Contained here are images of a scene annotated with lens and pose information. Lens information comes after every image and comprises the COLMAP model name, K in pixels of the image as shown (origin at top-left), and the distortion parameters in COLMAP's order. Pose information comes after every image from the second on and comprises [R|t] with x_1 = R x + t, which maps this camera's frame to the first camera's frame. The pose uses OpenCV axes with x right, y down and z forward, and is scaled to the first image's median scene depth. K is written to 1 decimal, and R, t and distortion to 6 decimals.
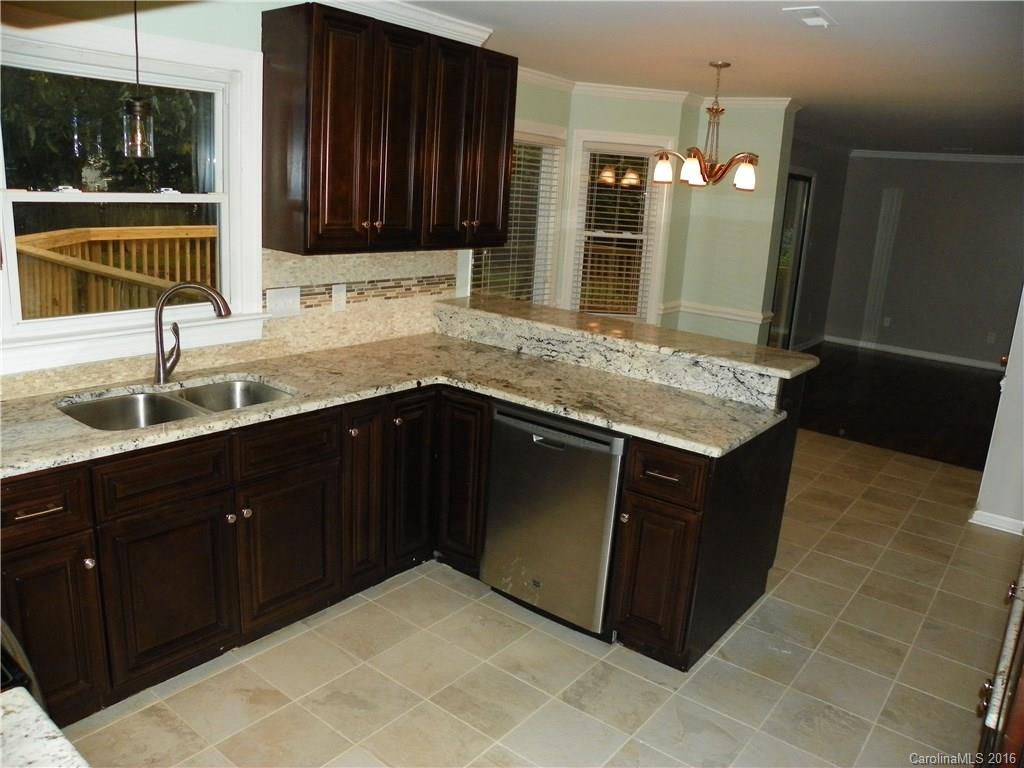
lens RADIAL K [[762.6, 0, 517.5], [0, 762.6, 387.8], [0, 0, 1]] dist [-0.116031, 0.041694]
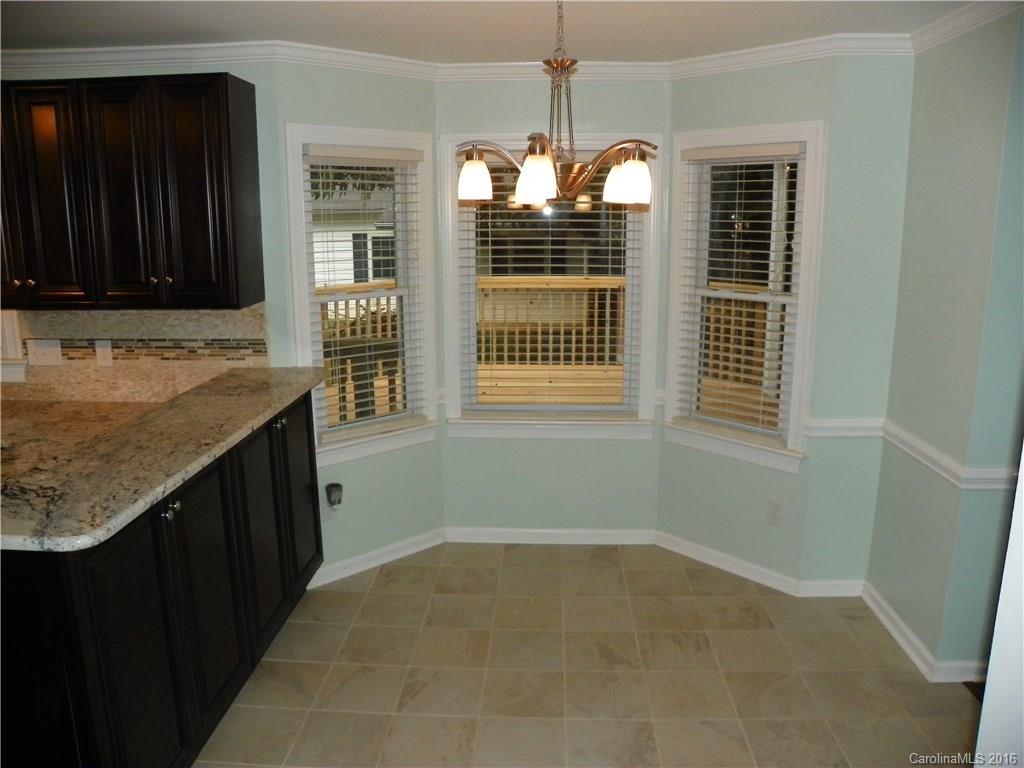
lens RADIAL K [[762.6, 0, 510.0], [0, 762.6, 384.2], [0, 0, 1]] dist [-0.116031, 0.041694]
pose [[0.563806, 0.113893, -0.818017, 0.858190], [-0.172867, 0.984781, 0.017965, -0.183689], [0.807614, 0.131279, 0.574914, 0.845853]]
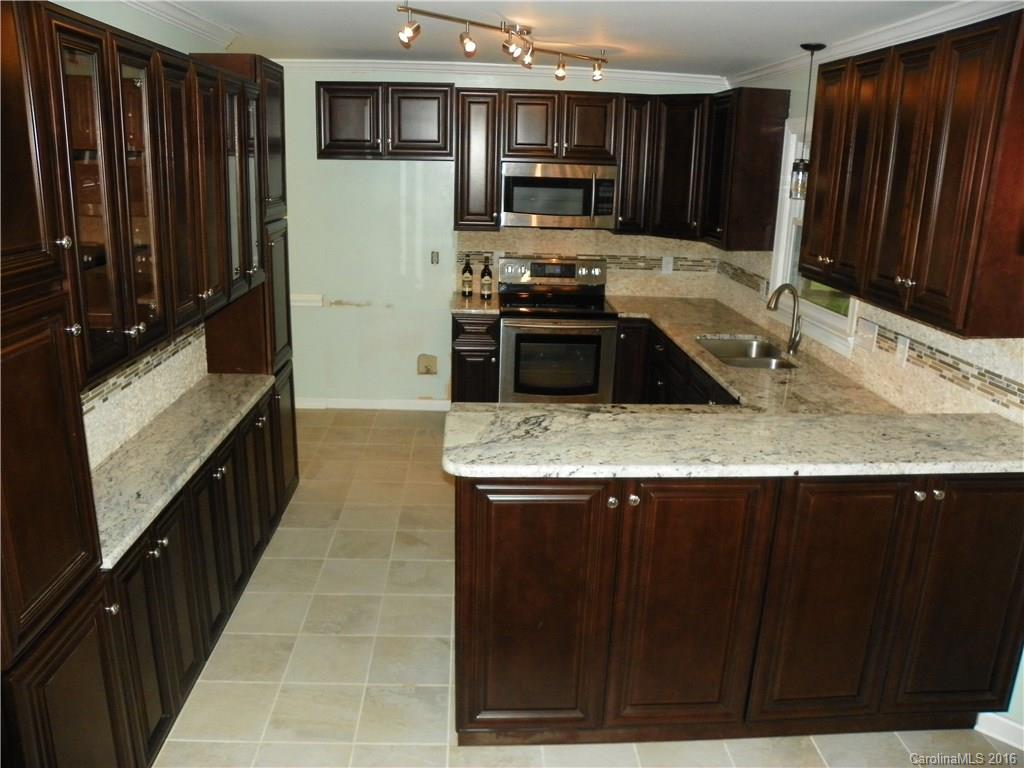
lens RADIAL K [[762.6, 0, 510.0], [0, 762.6, 375.0], [0, 0, 1]] dist [-0.116031, 0.041694]
pose [[-0.760325, 0.093908, -0.642719, 0.680940], [-0.232718, 0.884422, 0.404524, -0.334219], [0.606423, 0.457142, -0.650594, 1.264490]]
